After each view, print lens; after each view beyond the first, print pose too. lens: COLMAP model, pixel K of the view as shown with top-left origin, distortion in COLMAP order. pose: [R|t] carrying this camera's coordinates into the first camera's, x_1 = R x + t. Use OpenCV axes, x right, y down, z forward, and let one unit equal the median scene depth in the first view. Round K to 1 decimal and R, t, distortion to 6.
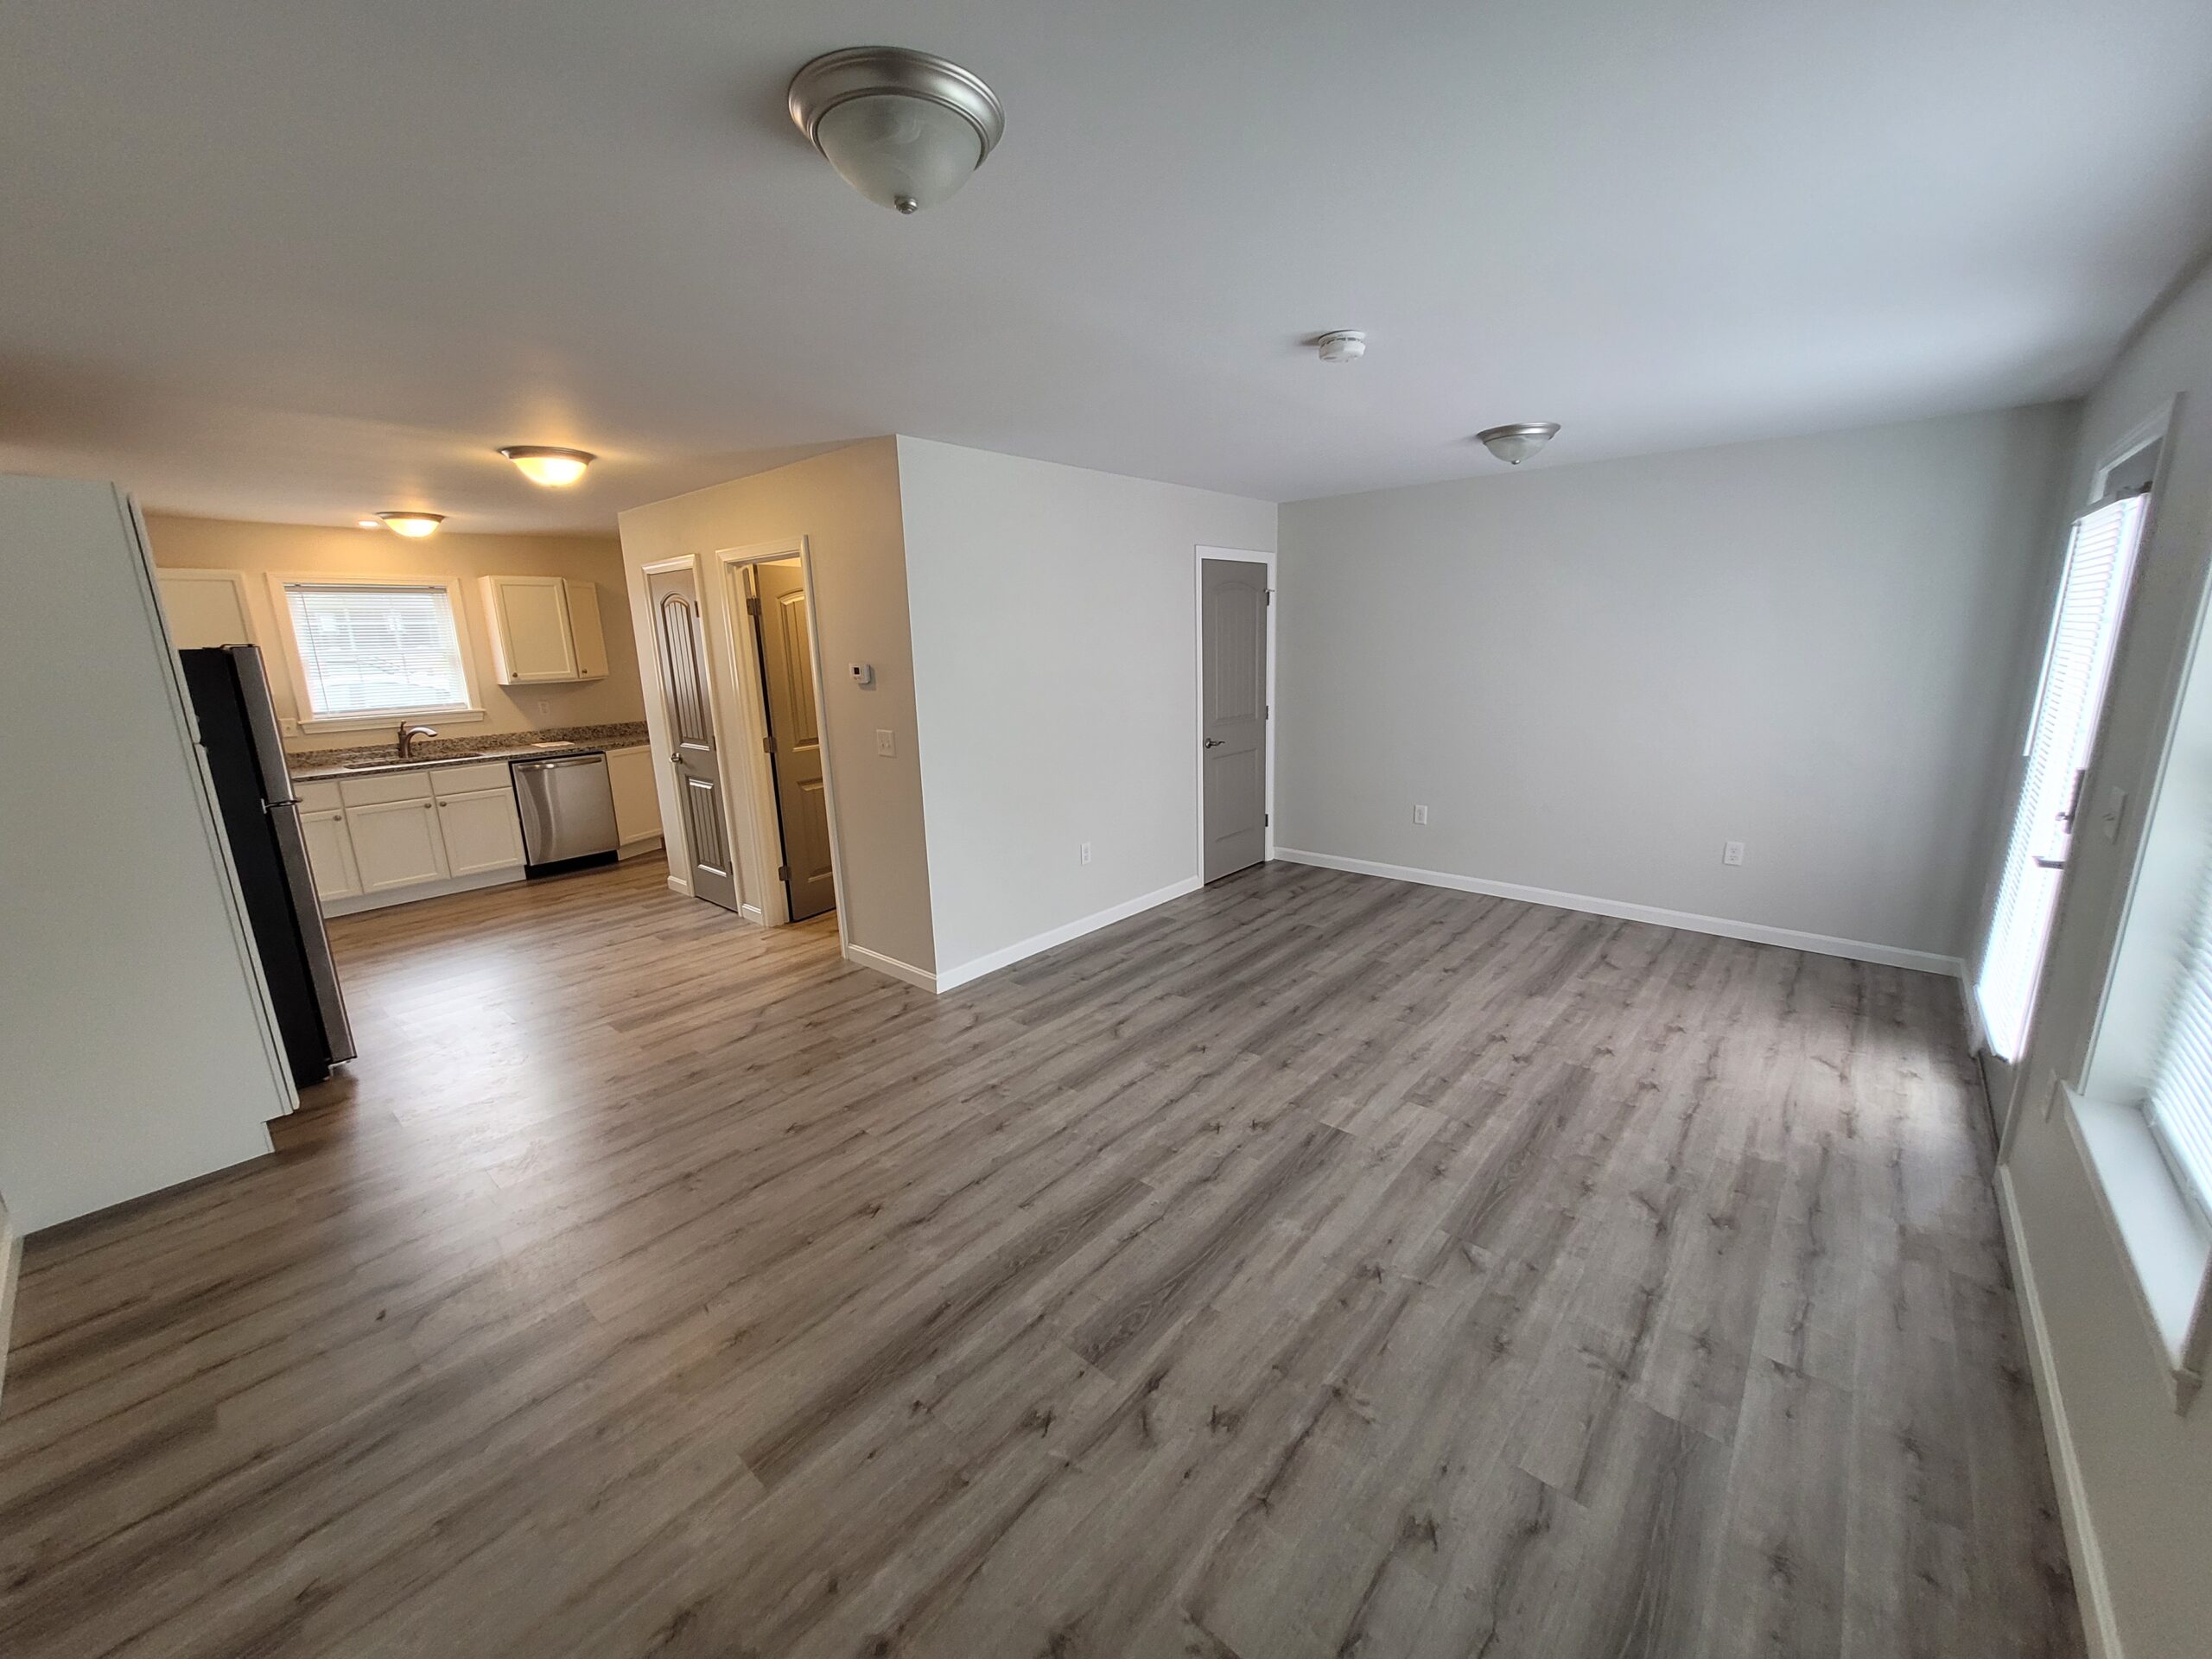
lens RADIAL K [[865.3, 0, 1106.0], [0, 865.3, 829.5], [0, 0, 1]] dist [0.000317, 0.000041]
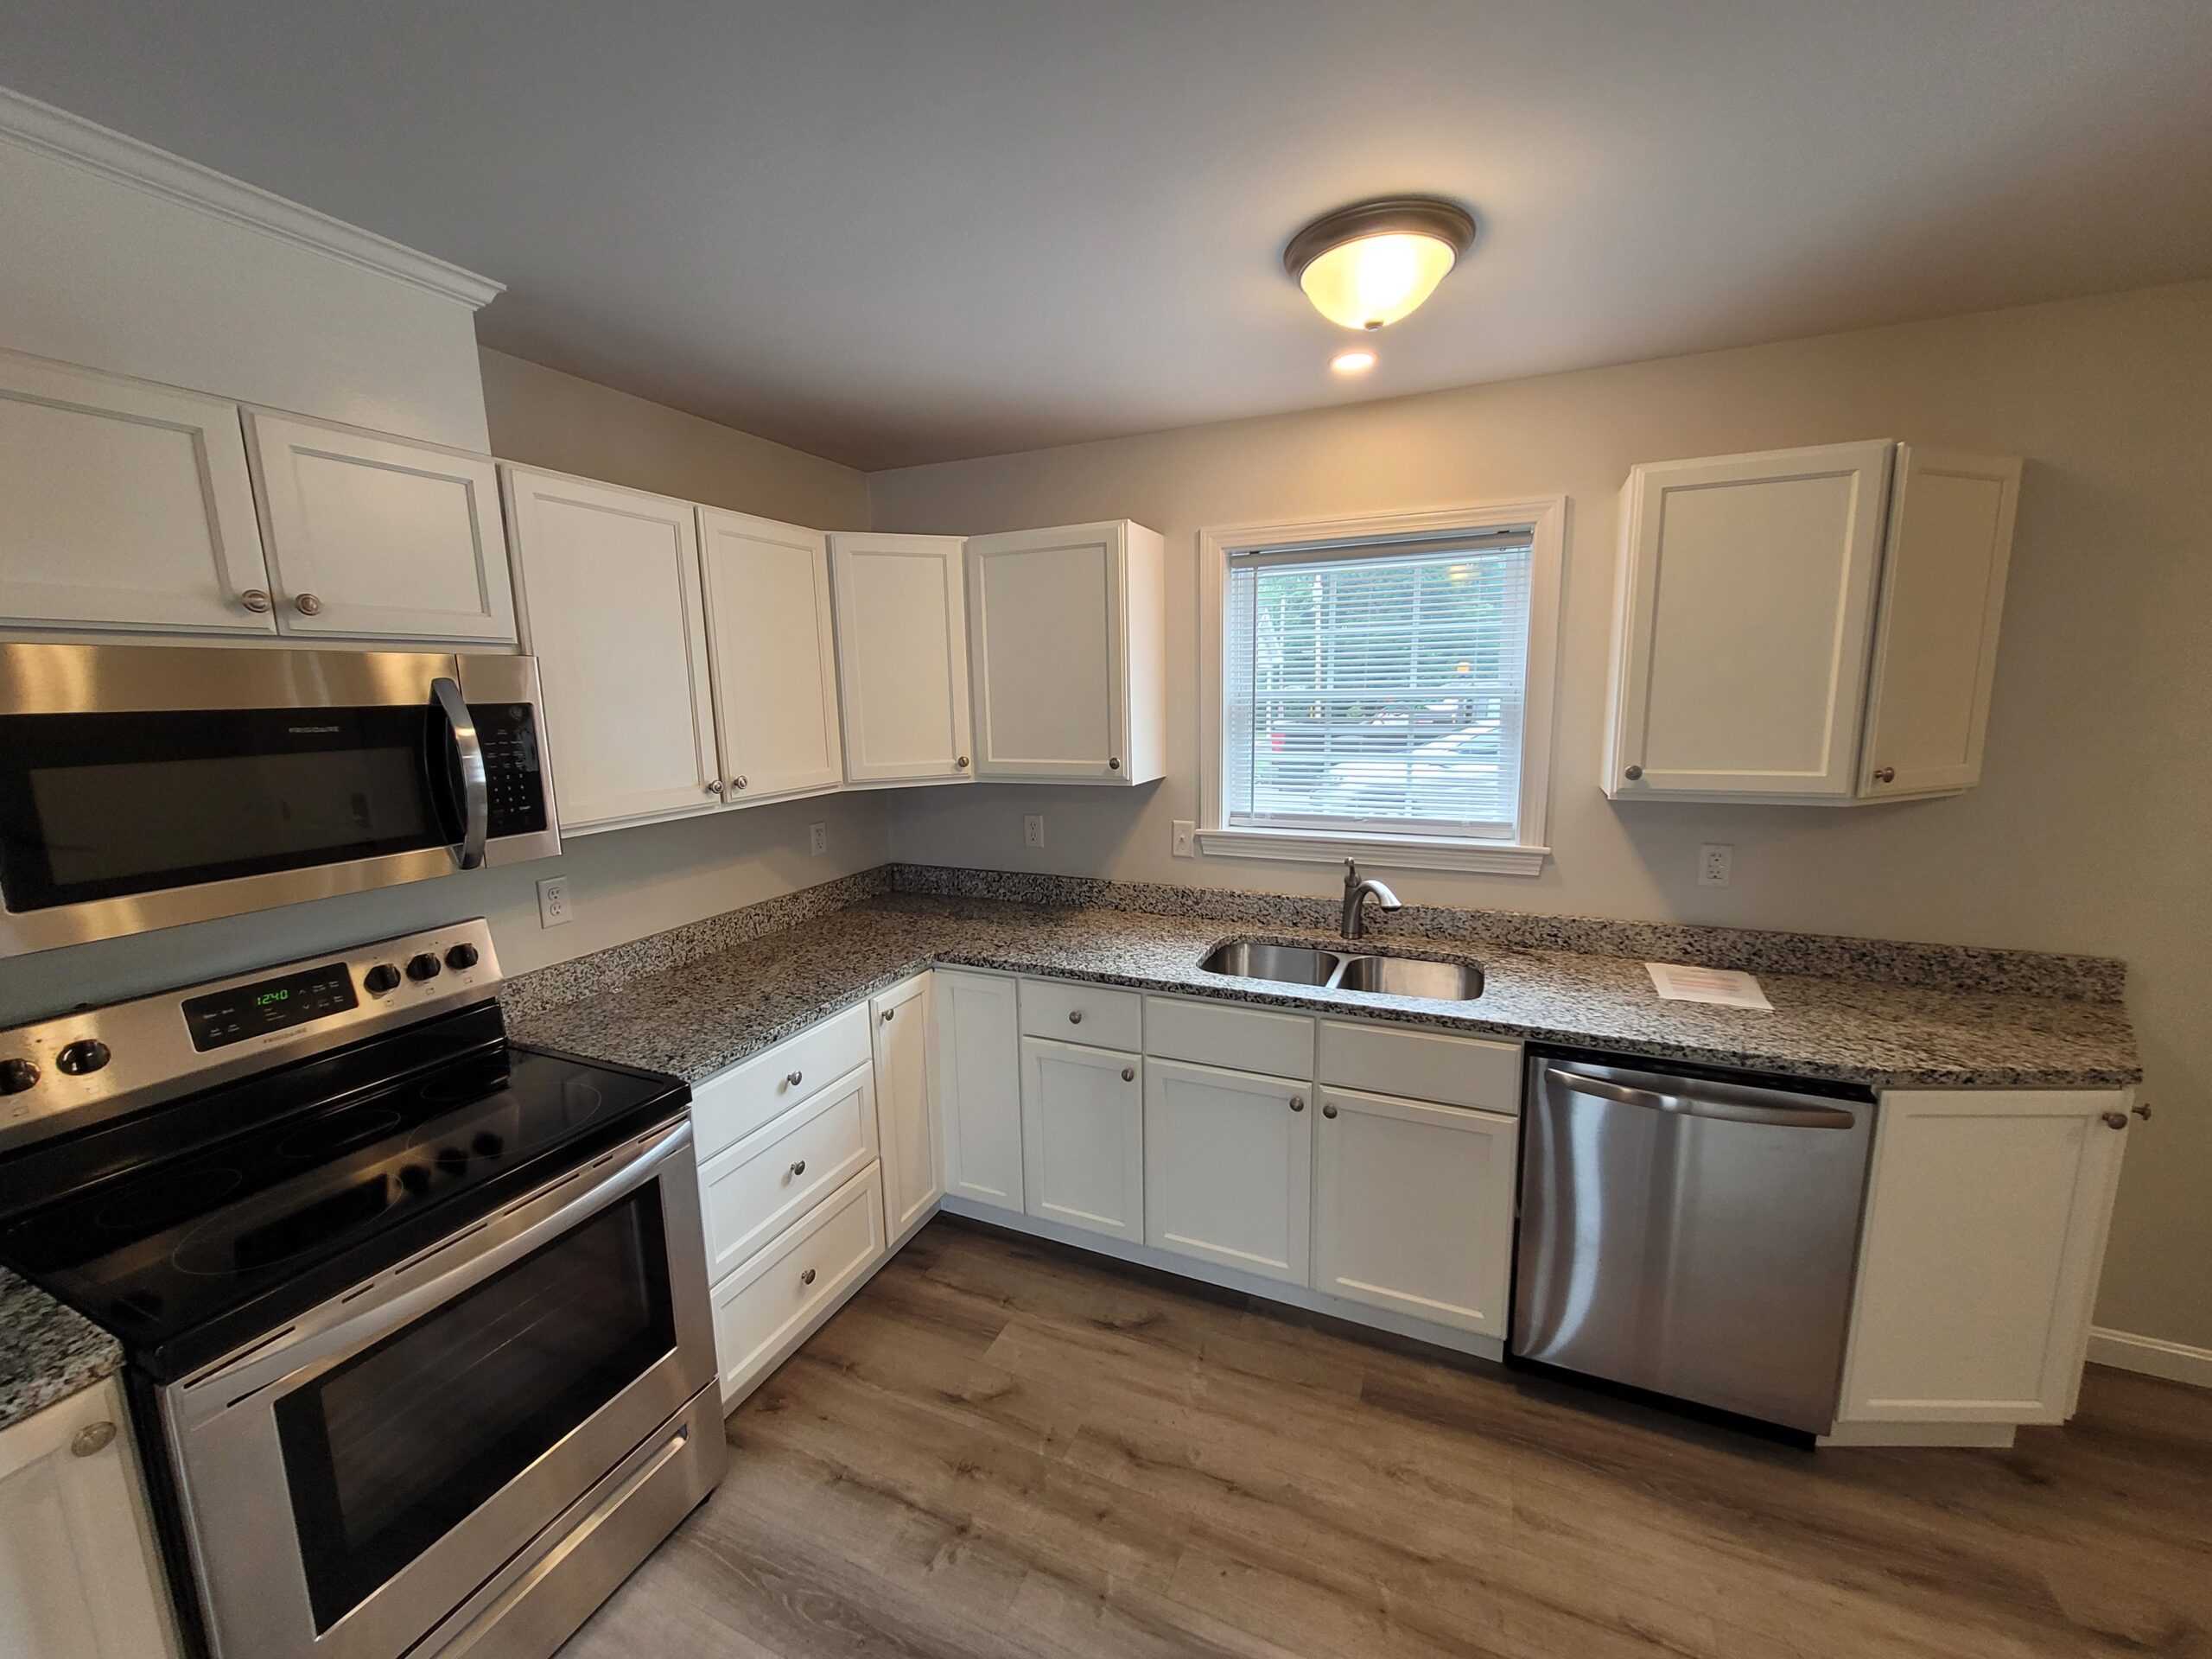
lens RADIAL K [[865.3, 0, 1106.0], [0, 865.3, 829.5], [0, 0, 1]] dist [0.000317, 0.000041]
pose [[0.303141, 0.173773, -0.936968, -0.519738], [-0.202190, 0.972576, 0.114961, -0.185074], [0.931249, 0.154596, 0.329963, 0.849598]]
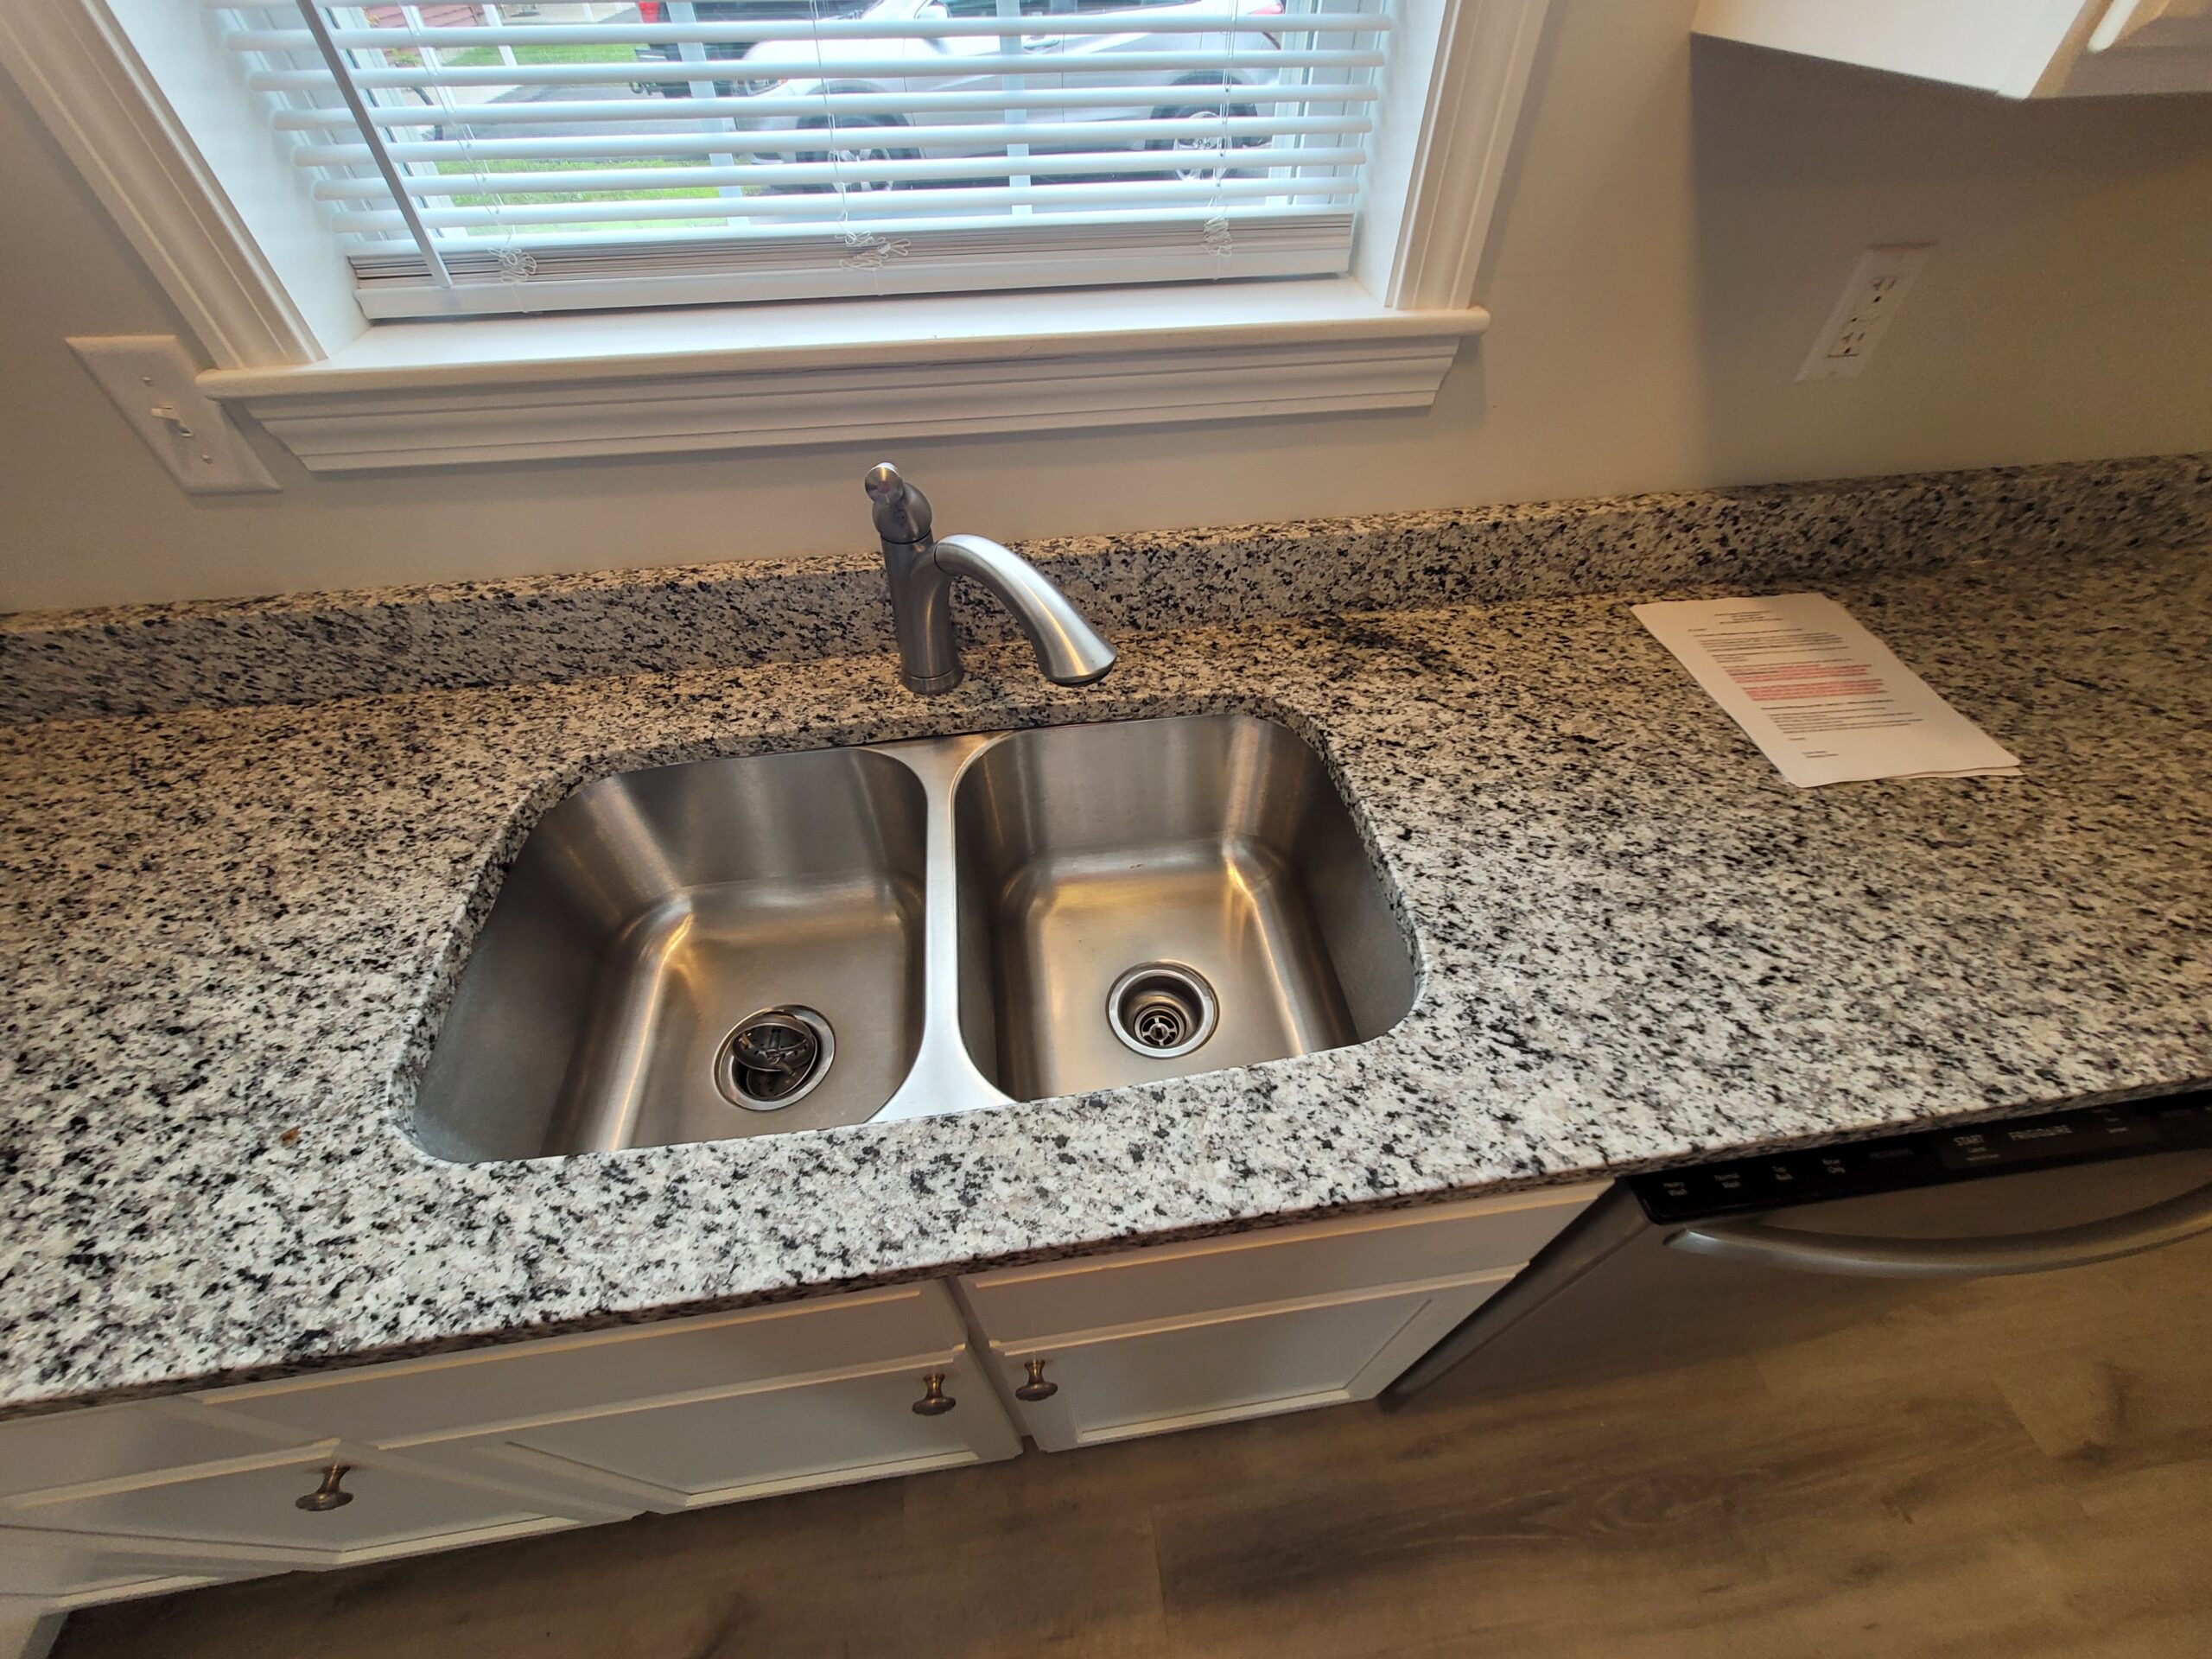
lens RADIAL K [[865.3, 0, 1106.0], [0, 865.3, 829.5], [0, 0, 1]] dist [0.000317, 0.000041]
pose [[0.753175, 0.499203, -0.428397, -0.817786], [-0.161012, 0.771328, 0.615734, -0.182052], [0.637811, -0.394778, 0.661322, 1.051516]]
